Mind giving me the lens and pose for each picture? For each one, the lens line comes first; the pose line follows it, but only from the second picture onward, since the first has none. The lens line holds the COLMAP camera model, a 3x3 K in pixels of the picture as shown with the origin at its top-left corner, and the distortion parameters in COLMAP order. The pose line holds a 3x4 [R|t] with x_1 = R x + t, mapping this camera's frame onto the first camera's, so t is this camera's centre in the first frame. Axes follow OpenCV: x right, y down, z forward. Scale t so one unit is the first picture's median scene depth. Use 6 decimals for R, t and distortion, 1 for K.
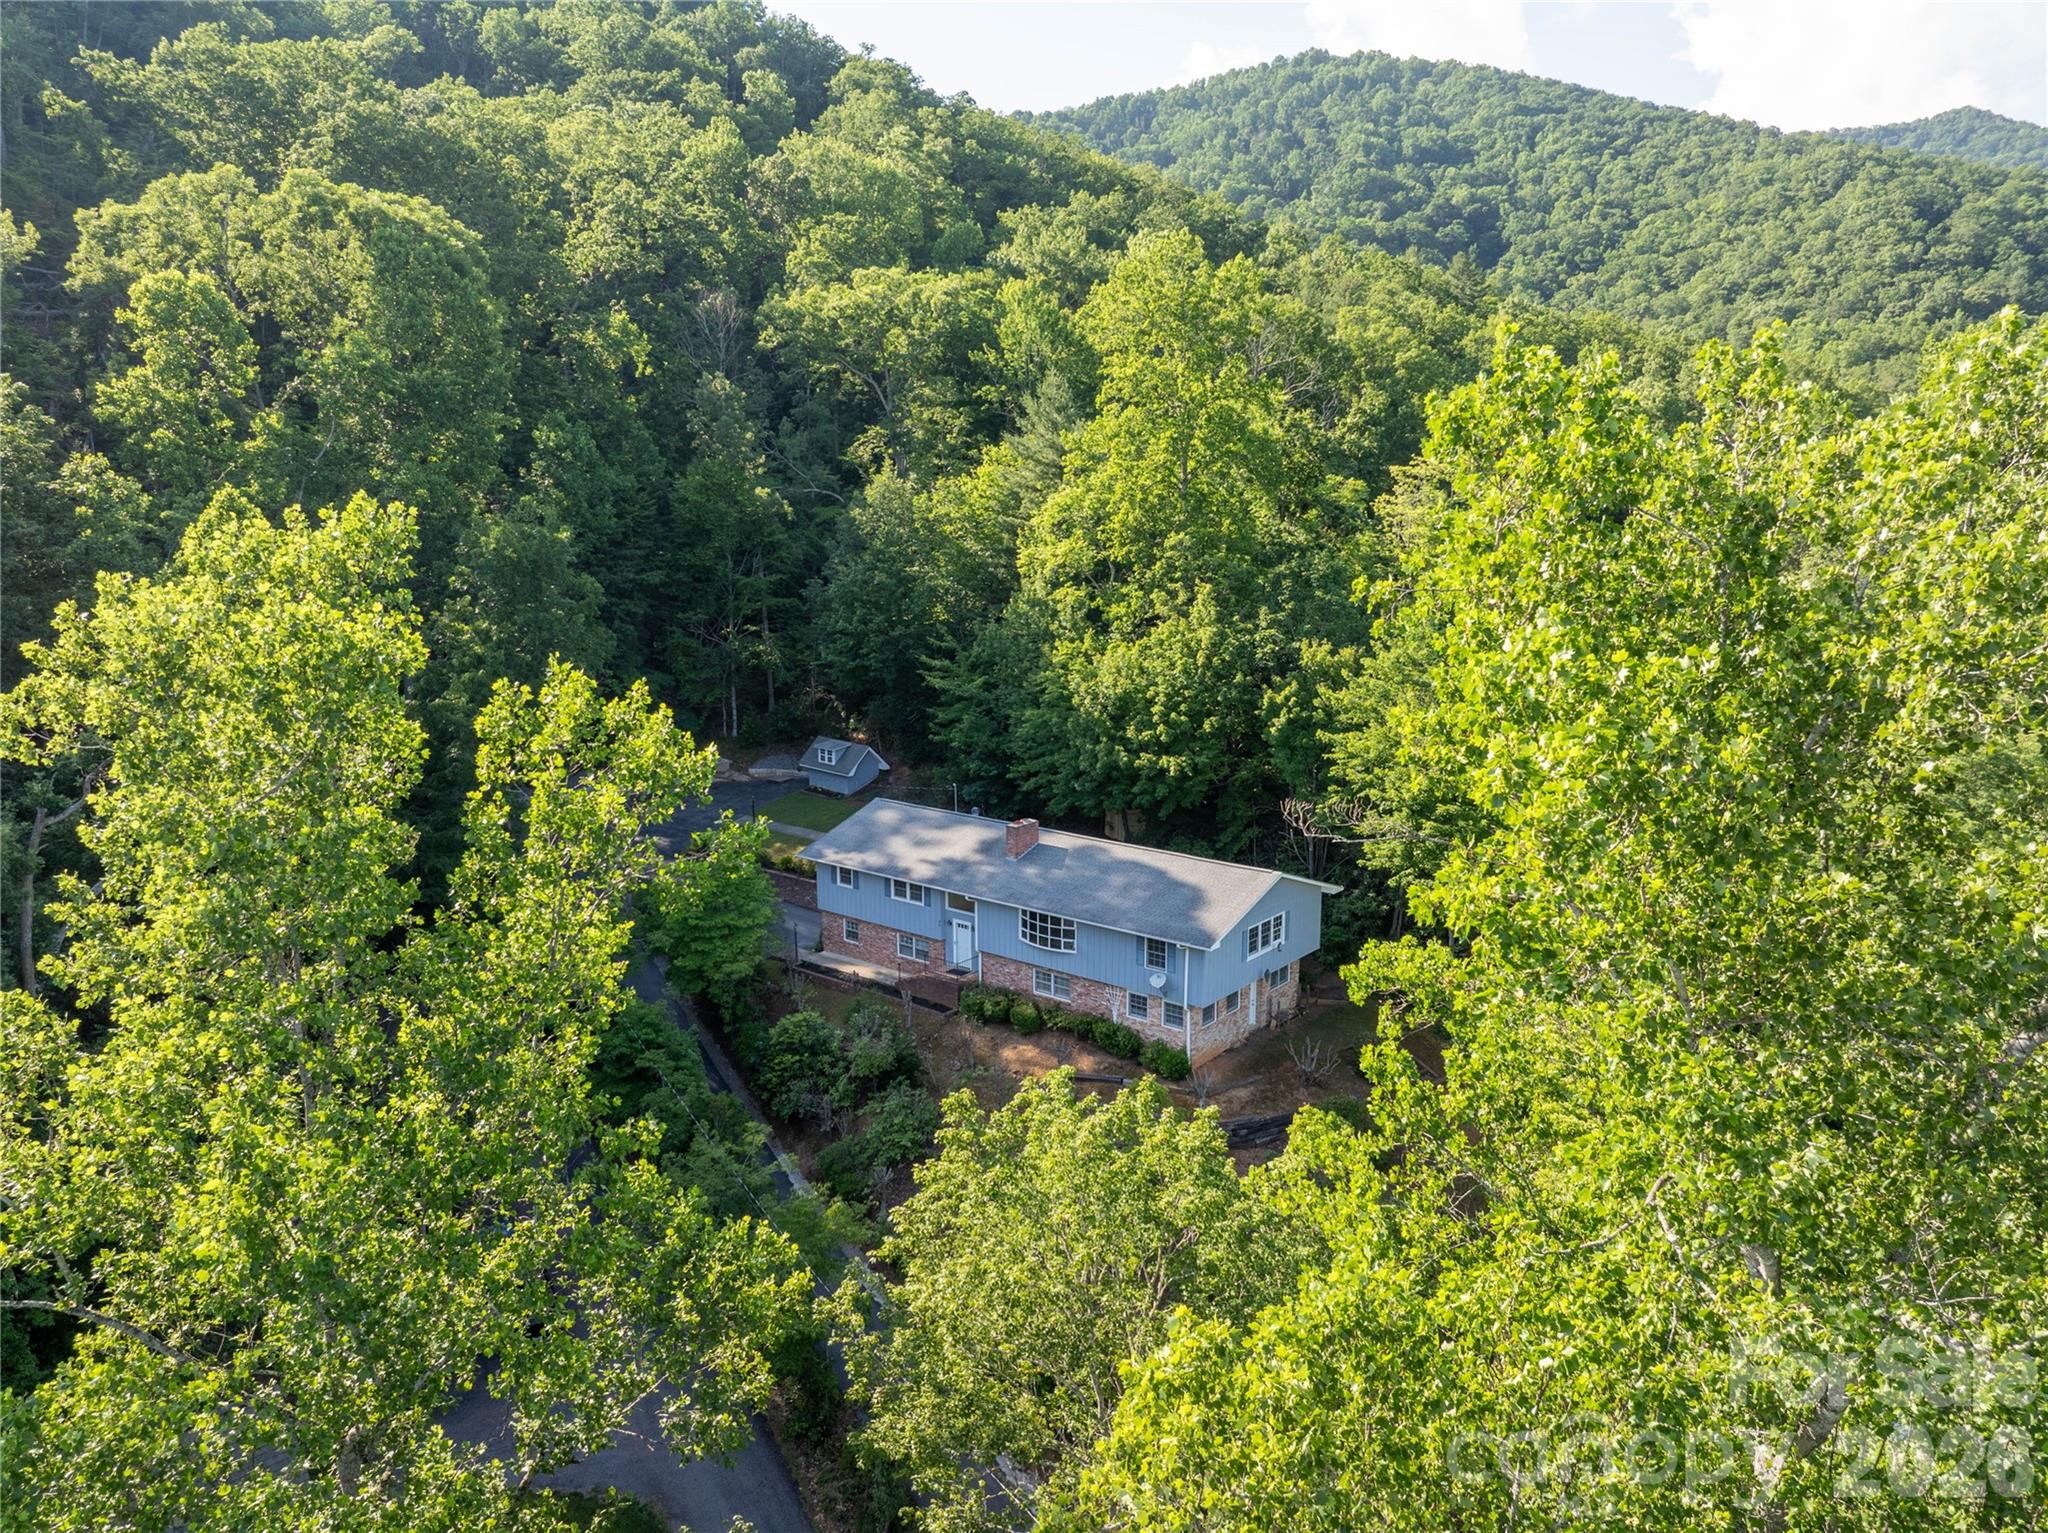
lens RADIAL K [[1490.2, 0, 1024.0], [0, 1490.2, 766.5], [0, 0, 1]] dist [0.006308, 0.001579]
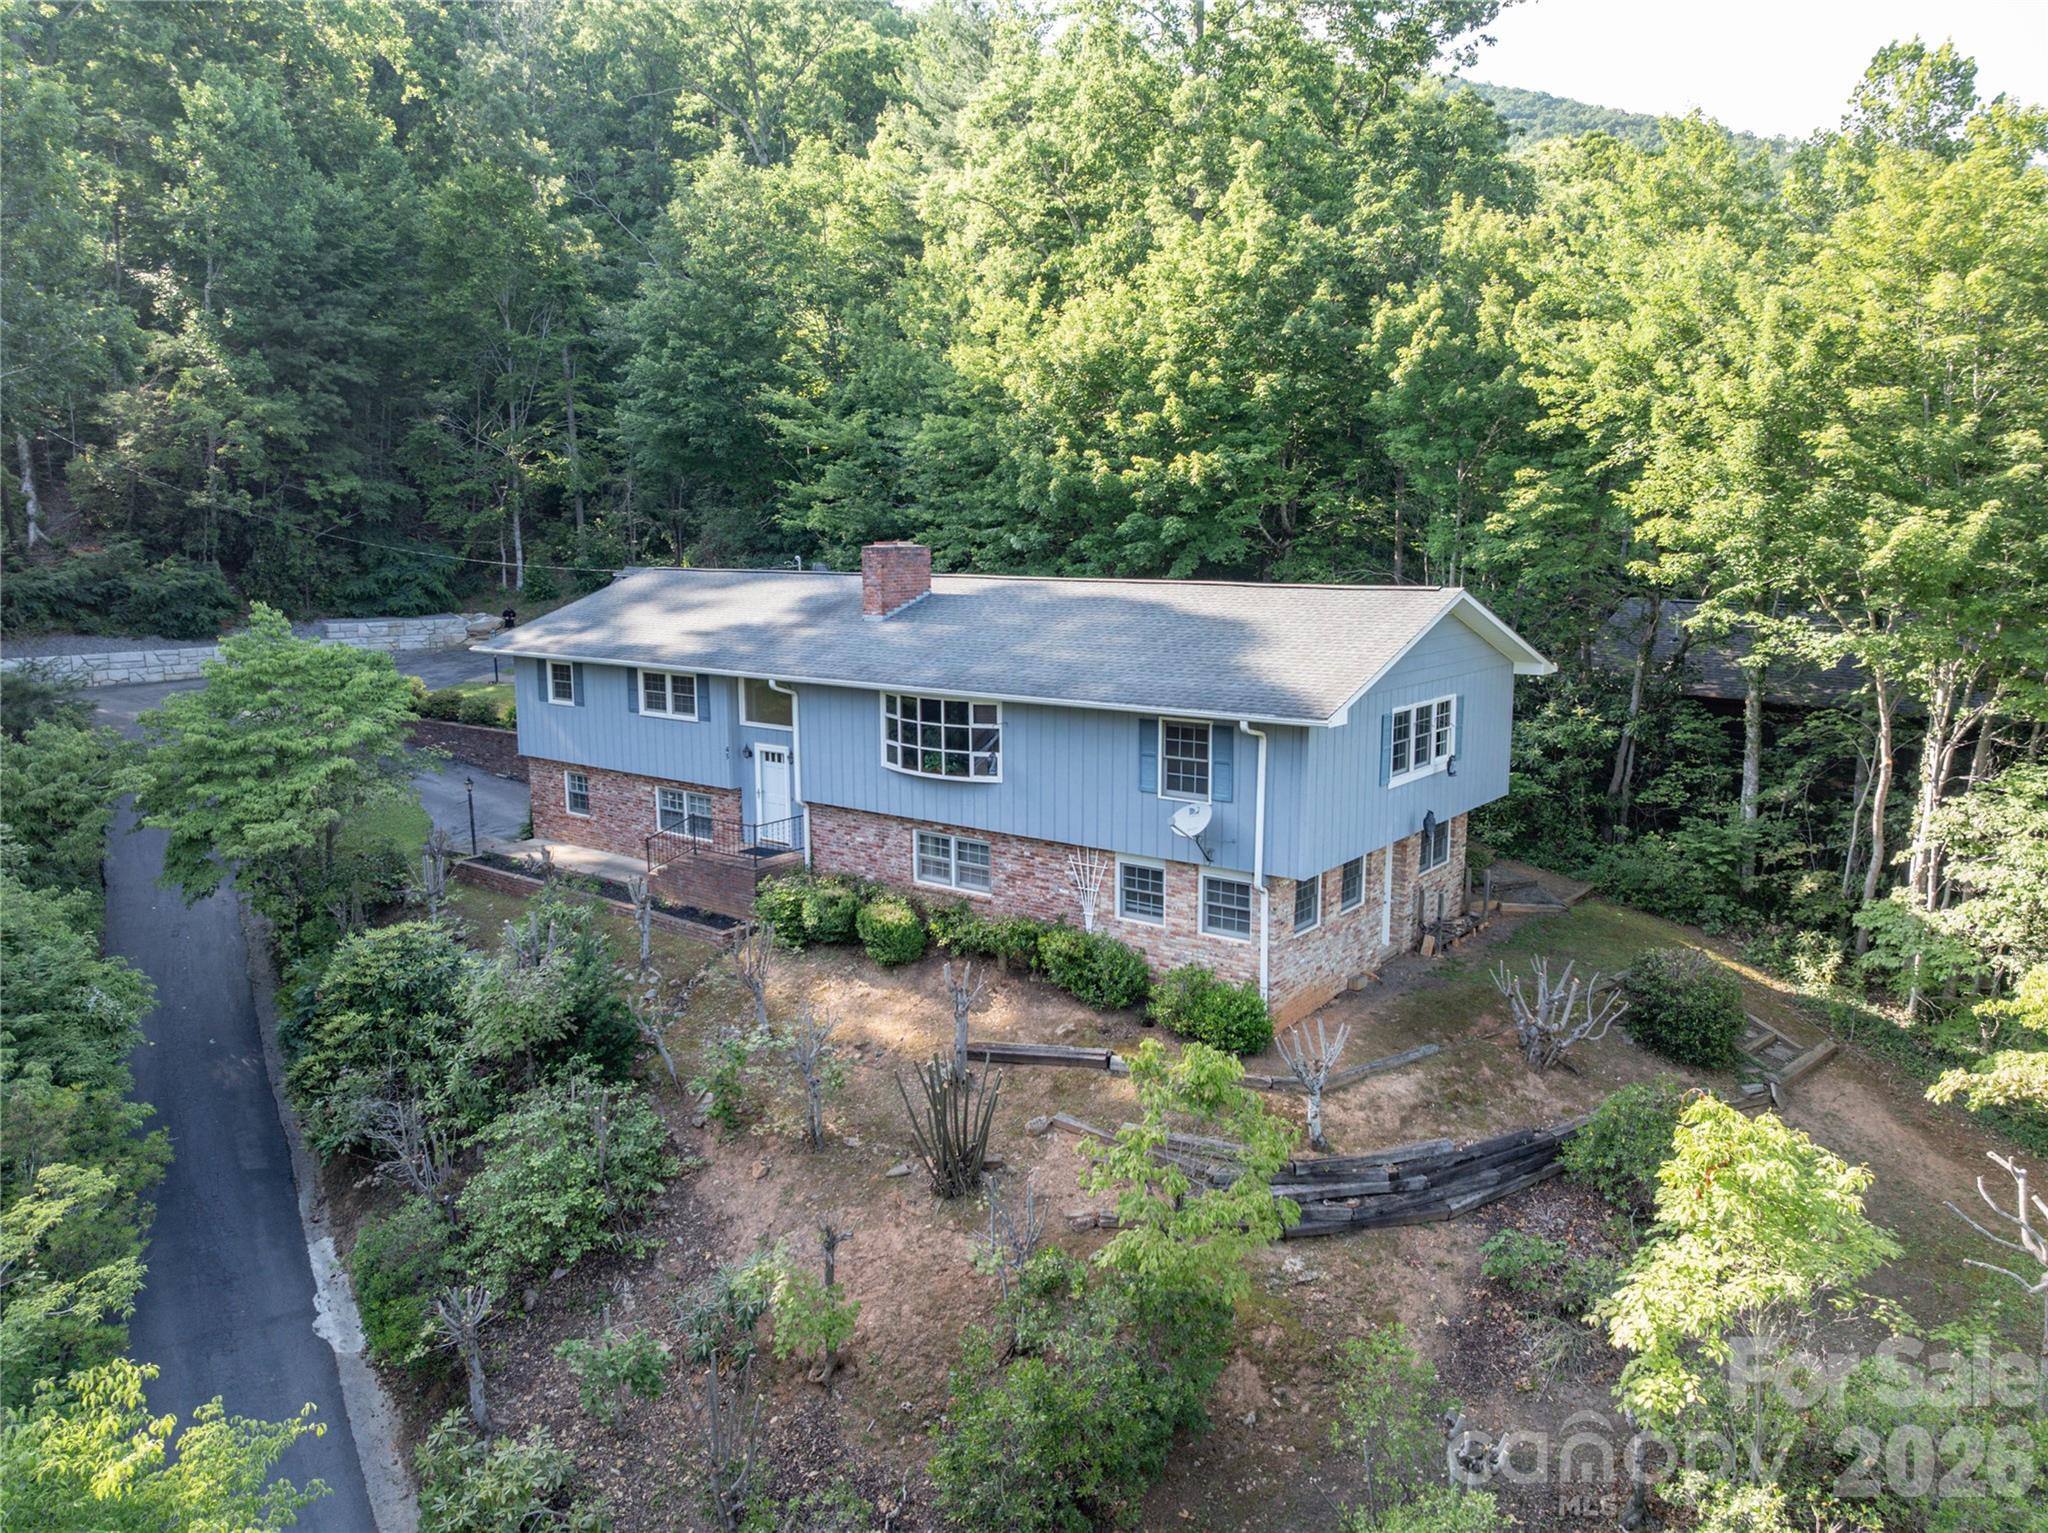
lens RADIAL K [[1454.7, 0, 1000.9], [0, 1454.7, 758.7], [0, 0, 1]] dist [-0.026213, 0.002430]
pose [[0.999969, -0.005505, 0.005585, 0.029643], [0.005719, 0.999217, -0.039160, 0.124563], [-0.005365, 0.039190, 0.999217, 0.516153]]
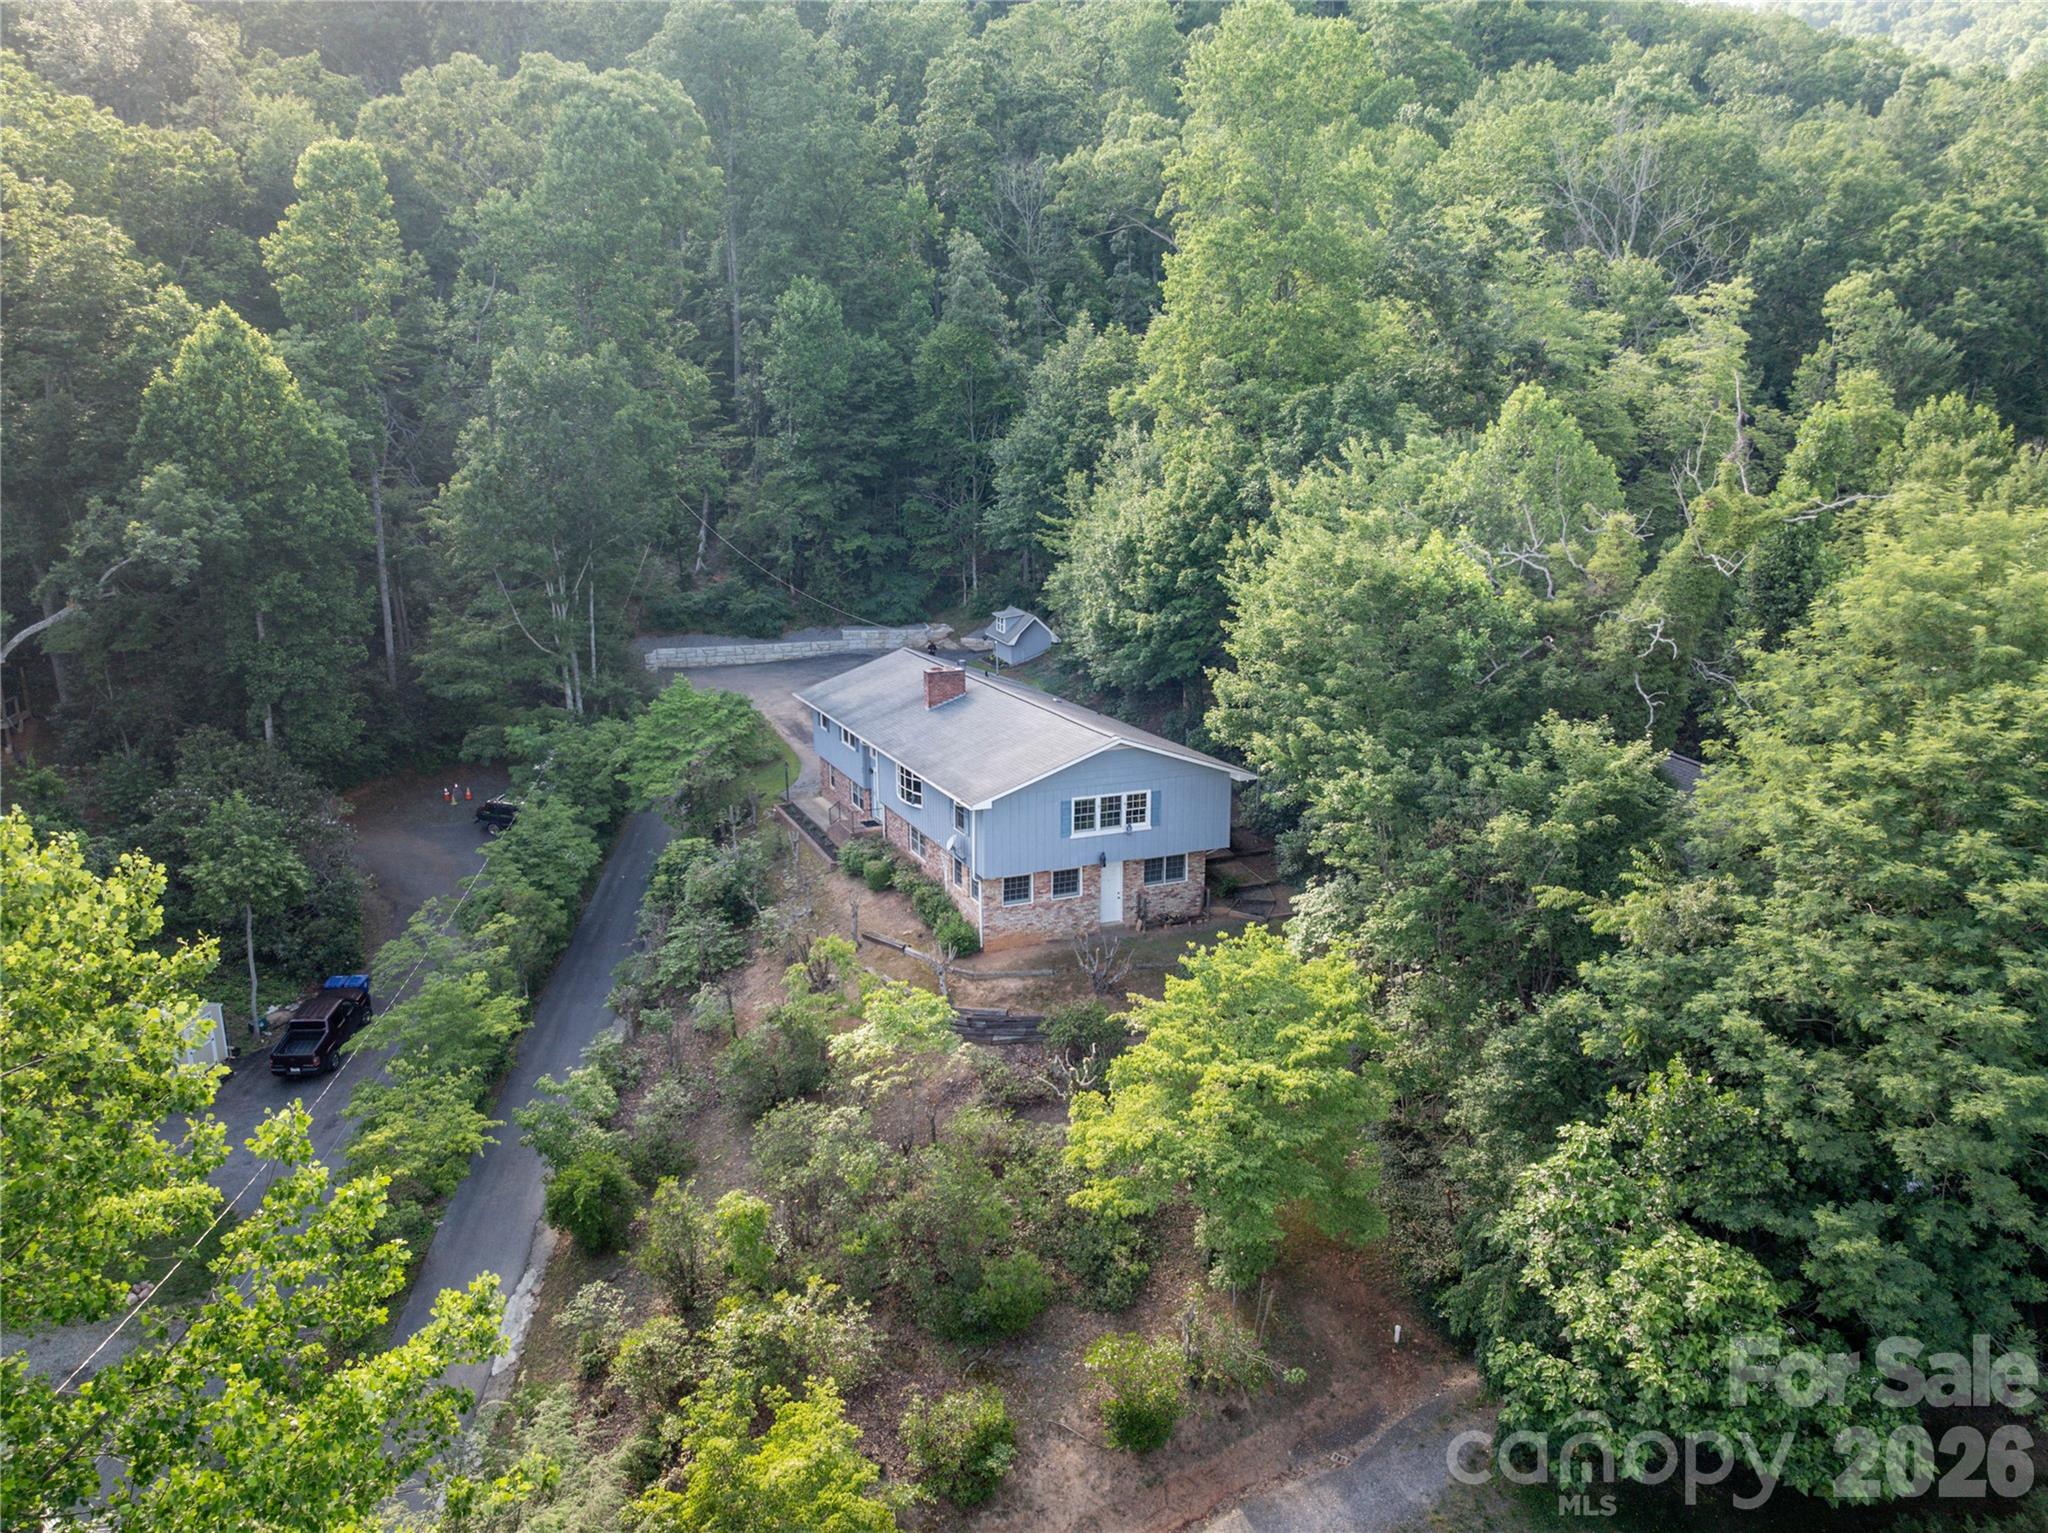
lens RADIAL K [[1490.2, 0, 1024.0], [0, 1490.2, 766.5], [0, 0, 1]] dist [0.006308, 0.001579]
pose [[0.874593, 0.104900, -0.473374, 0.475281], [-0.089468, 0.994466, 0.055076, 0.040598], [0.476532, -0.005818, 0.879138, 0.212074]]
